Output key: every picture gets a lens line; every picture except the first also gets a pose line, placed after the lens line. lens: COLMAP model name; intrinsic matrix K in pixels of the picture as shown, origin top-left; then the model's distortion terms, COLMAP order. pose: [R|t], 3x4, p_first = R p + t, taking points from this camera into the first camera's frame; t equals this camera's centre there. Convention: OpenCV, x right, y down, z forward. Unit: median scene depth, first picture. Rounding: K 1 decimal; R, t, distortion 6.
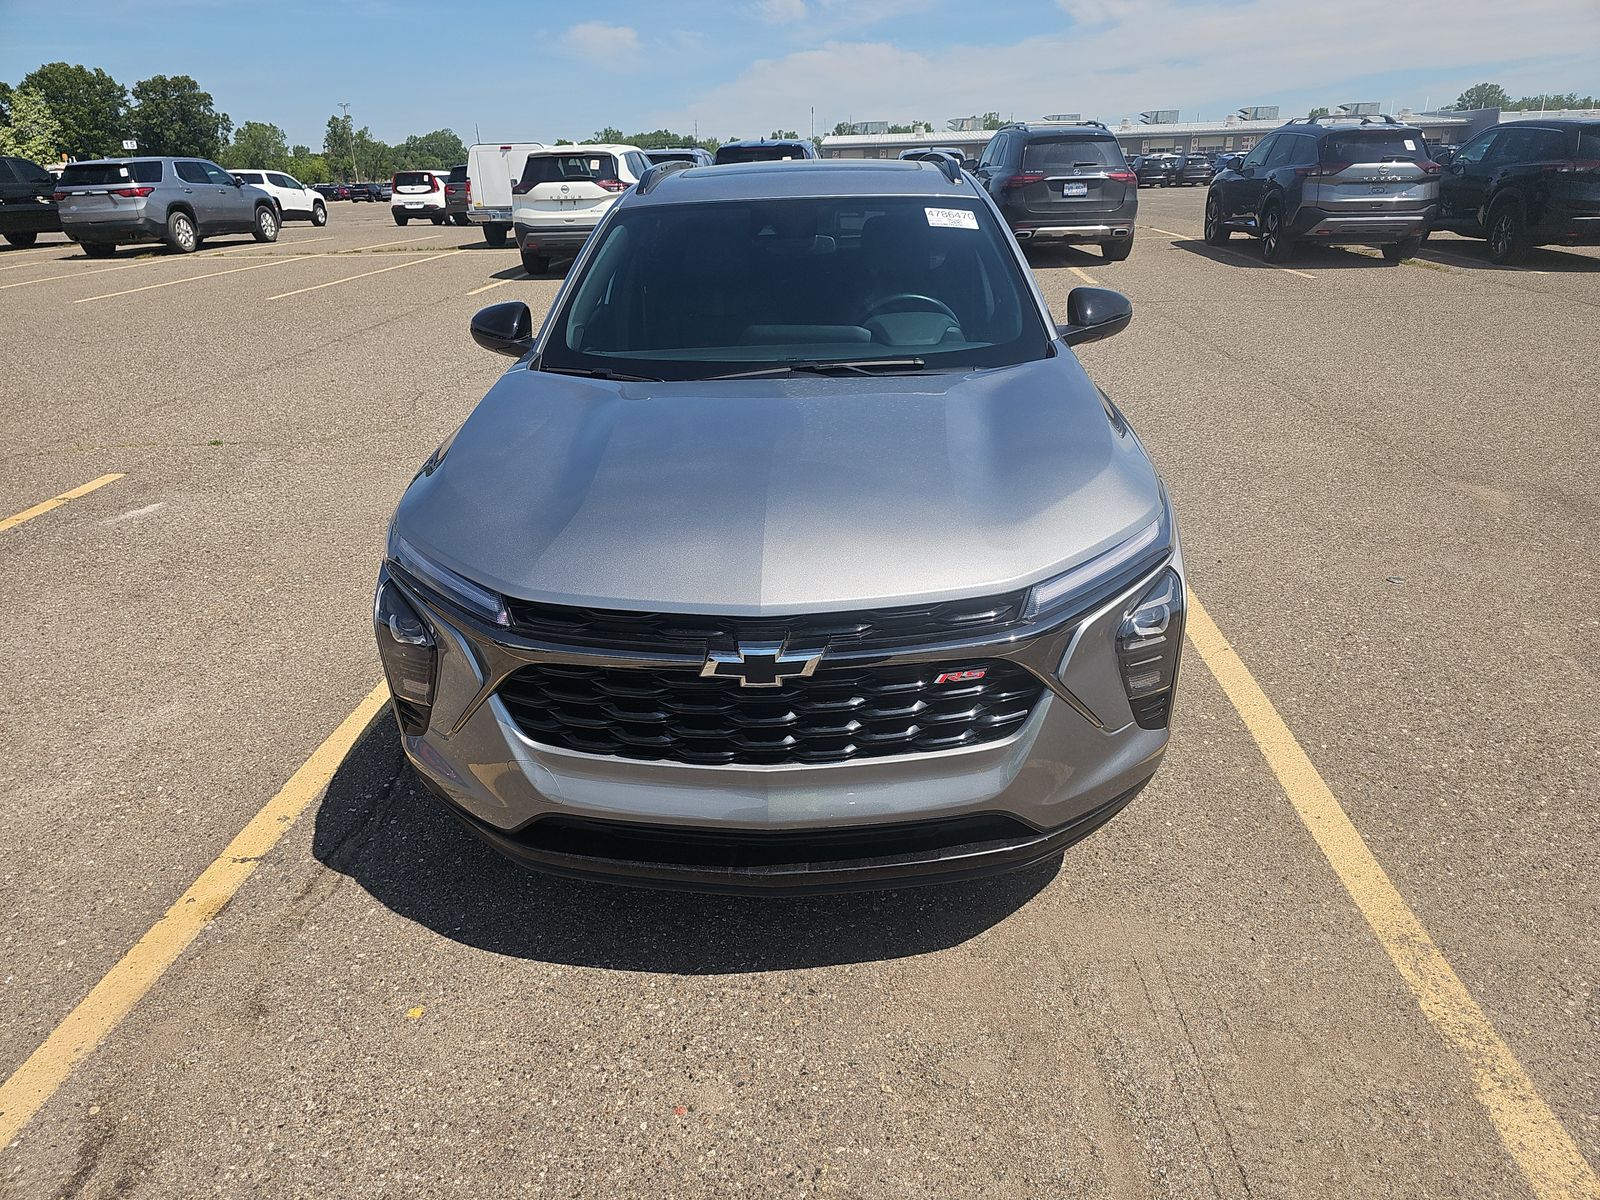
lens RADIAL K [[1068.8, 0, 803.9], [0, 1068.8, 605.3], [0, 0, 1]] dist [0.039638, -0.037503]
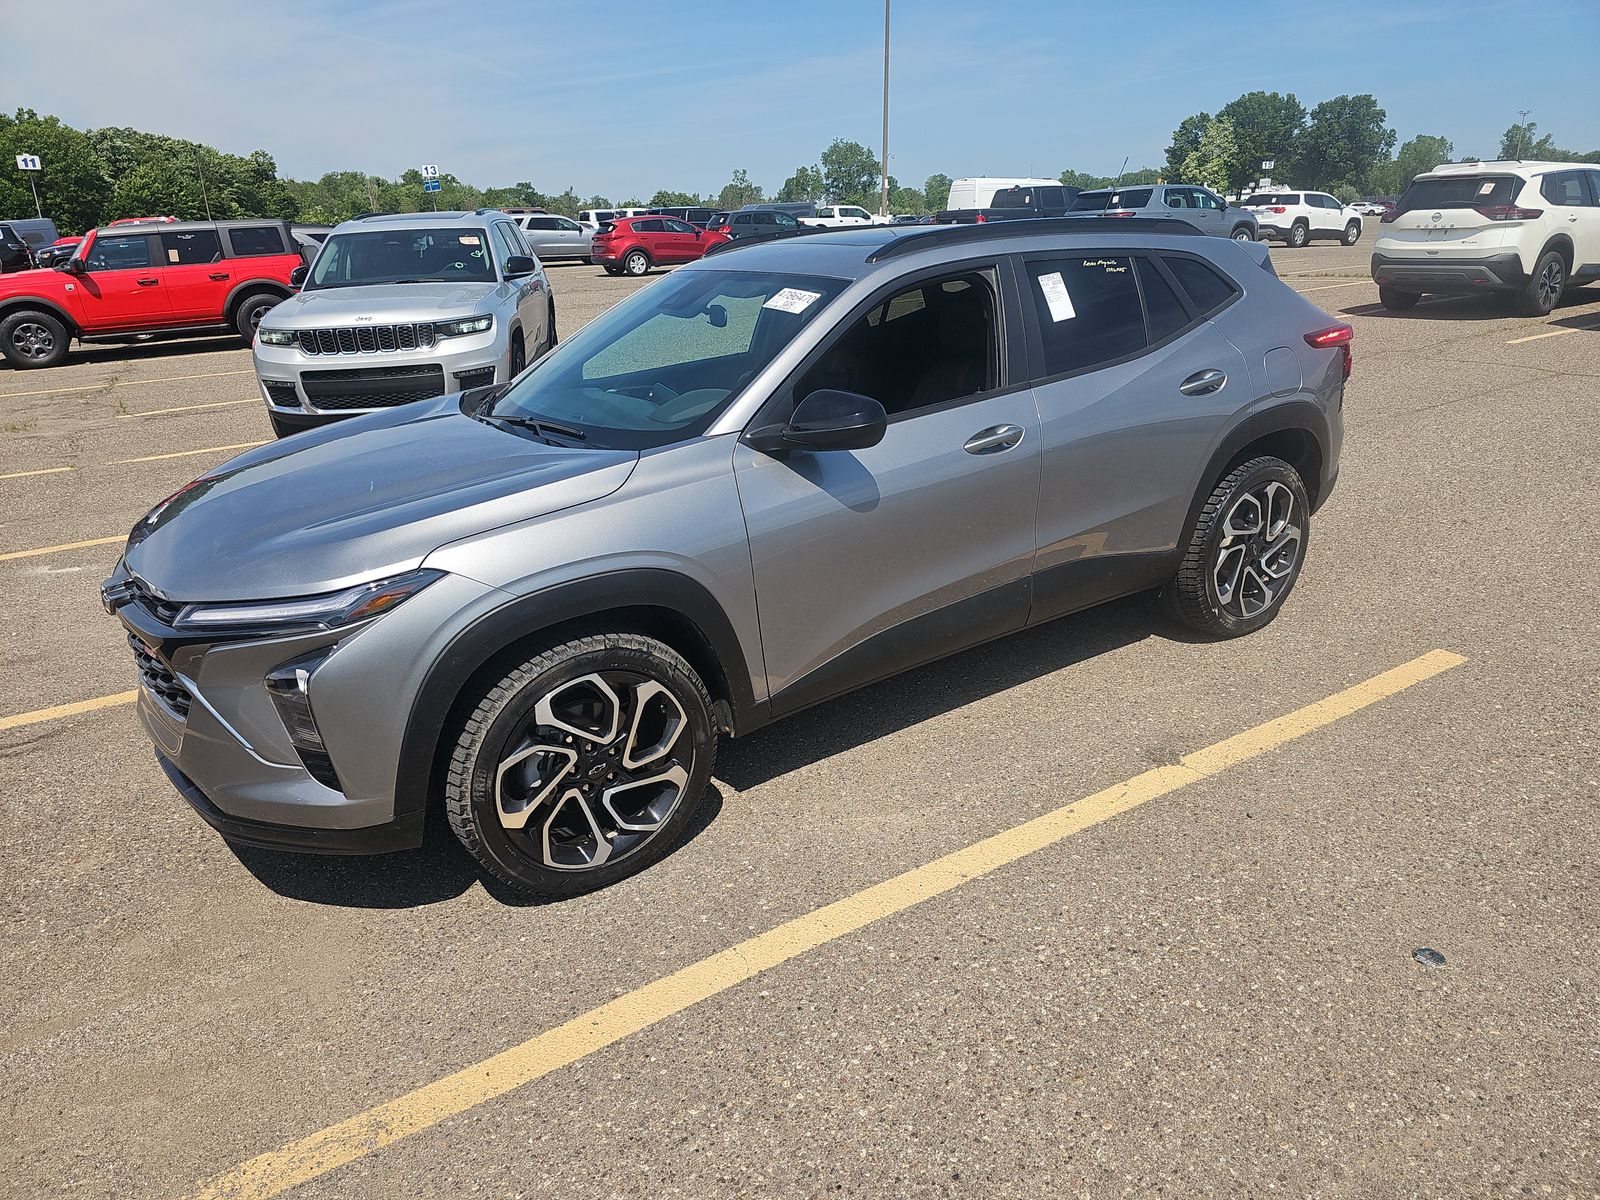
lens RADIAL K [[1062.9, 0, 809.4], [0, 1062.9, 595.3], [0, 0, 1]] dist [0.043628, -0.039767]
pose [[0.586553, 0.276349, -0.761306, 0.230903], [-0.289290, 0.949465, 0.121764, -0.056756], [0.756483, 0.148817, 0.636857, 0.109868]]
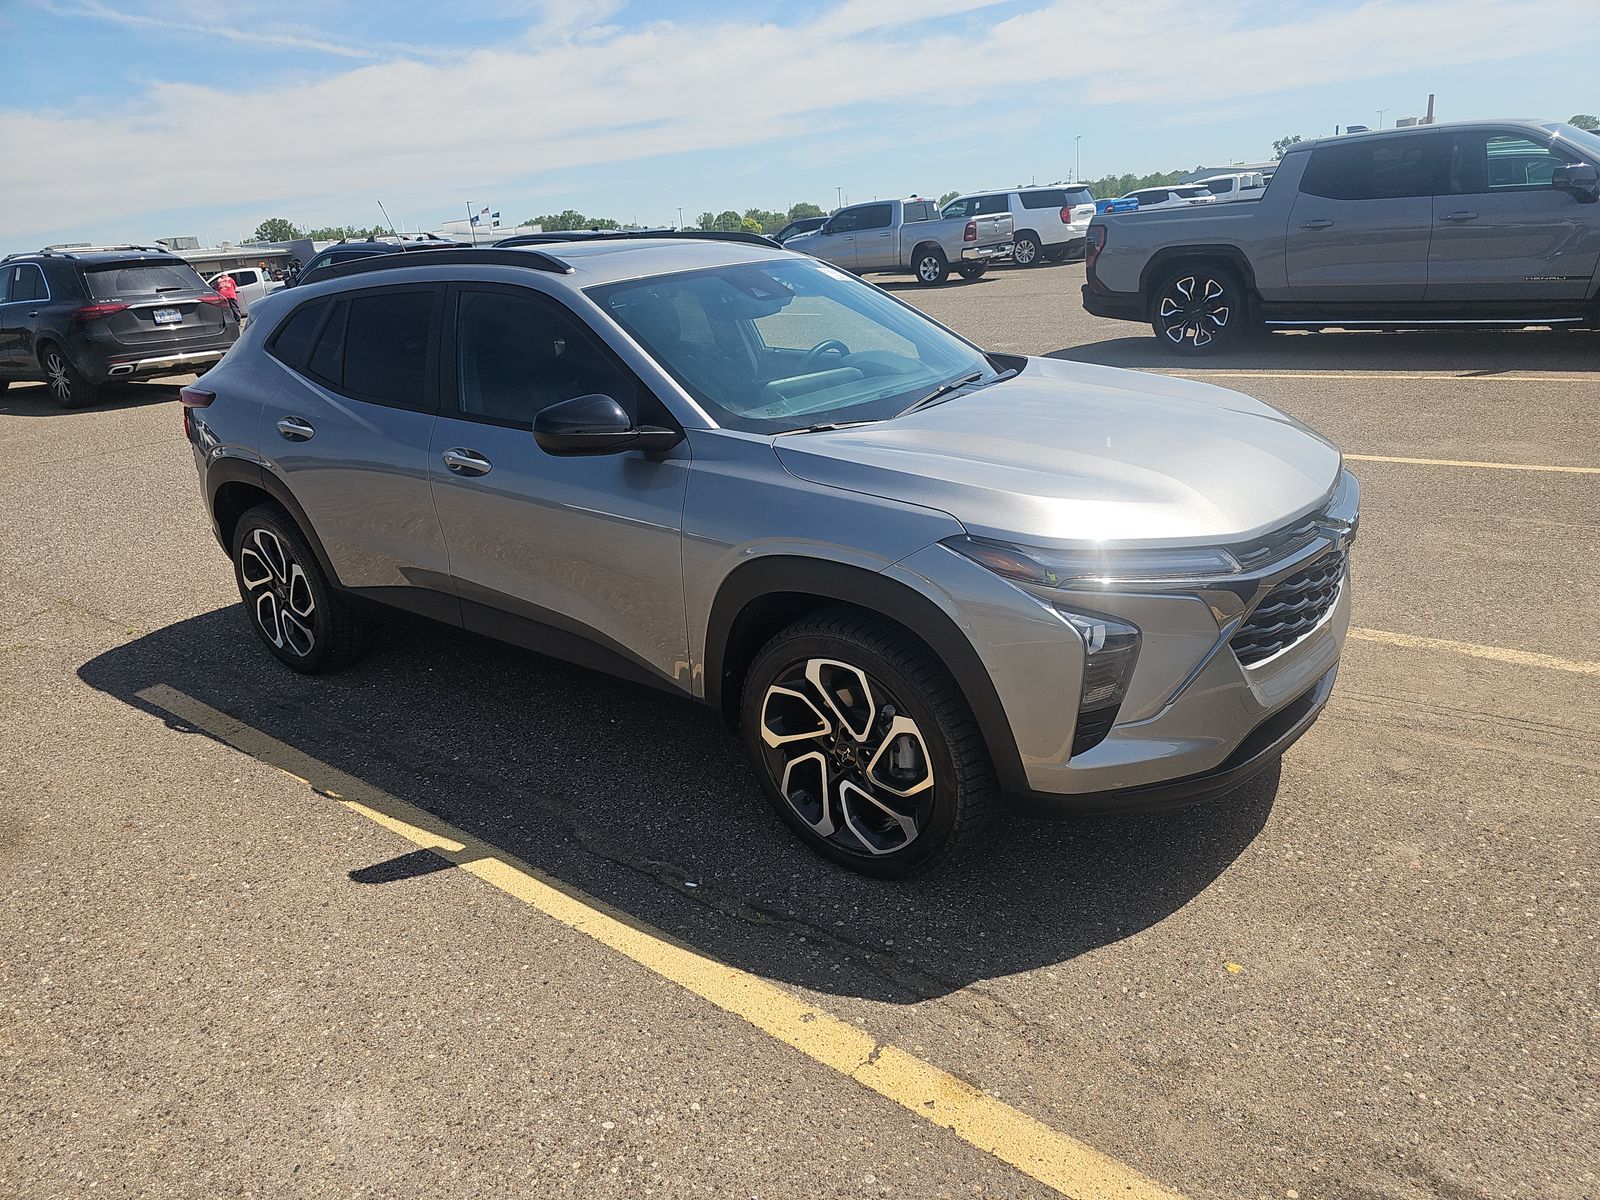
lens RADIAL K [[1068.8, 0, 803.9], [0, 1068.8, 605.3], [0, 0, 1]] dist [0.039638, -0.037503]
pose [[0.566829, -0.289846, 0.771164, -0.207948], [0.371063, 0.925563, 0.075135, -0.029719], [-0.735538, 0.243562, 0.632187, 0.087973]]
